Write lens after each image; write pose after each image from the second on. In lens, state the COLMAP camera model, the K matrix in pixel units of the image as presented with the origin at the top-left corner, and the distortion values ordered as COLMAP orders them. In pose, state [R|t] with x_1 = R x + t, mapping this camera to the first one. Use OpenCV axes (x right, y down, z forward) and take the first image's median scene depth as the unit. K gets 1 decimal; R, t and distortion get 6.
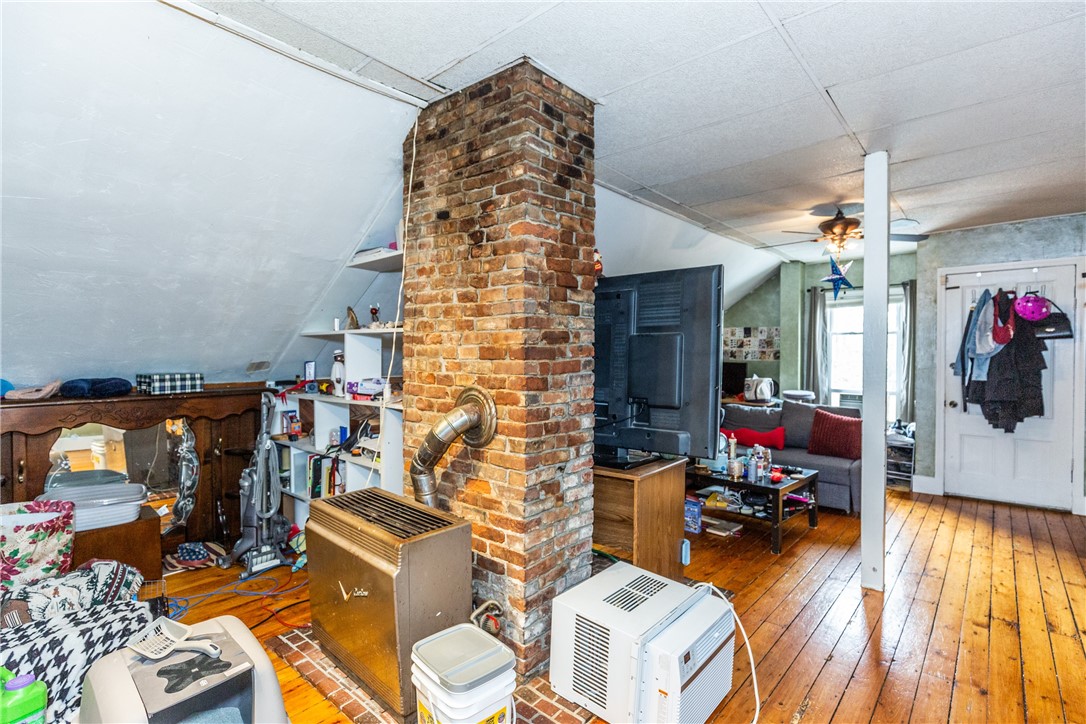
lens RADIAL K [[499.6, 0, 542.3], [0, 499.6, 361.7], [0, 0, 1]] dist [0.000030, 0.000005]
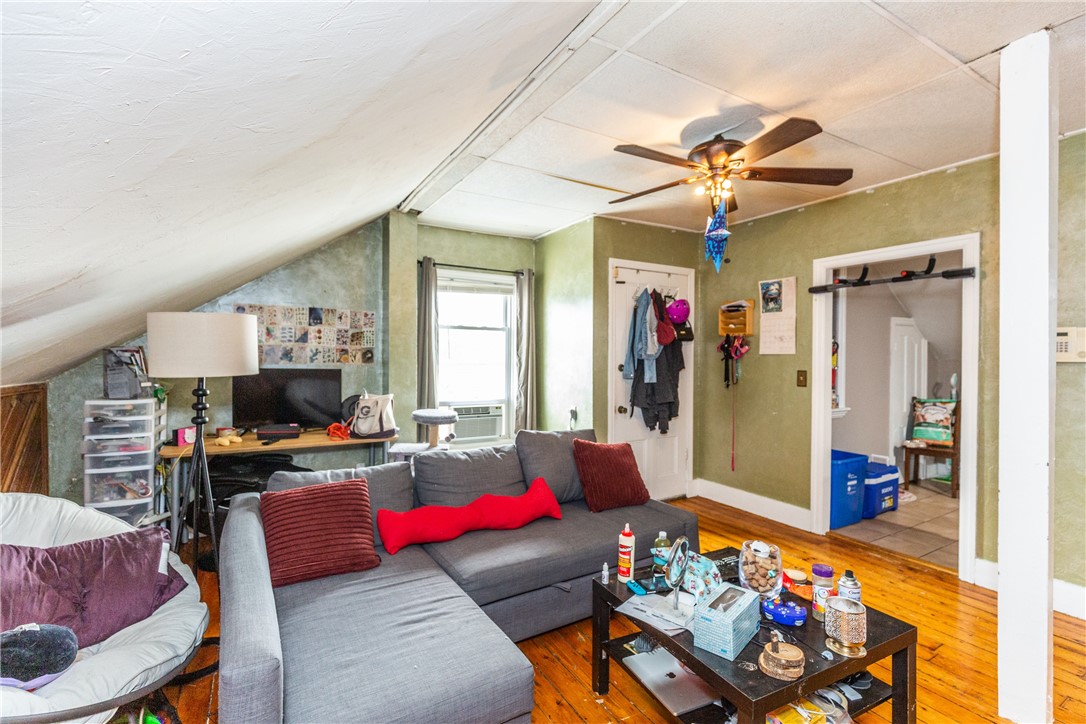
lens RADIAL K [[483.9, 0, 540.0], [0, 483.9, 361.7], [0, 0, 1]] dist [0.008607, -0.001923]
pose [[0.305102, -0.007812, 0.952288, -0.055060], [0.010798, 0.999930, 0.004743, -0.007206], [-0.952258, 0.008836, 0.305165, 0.706882]]
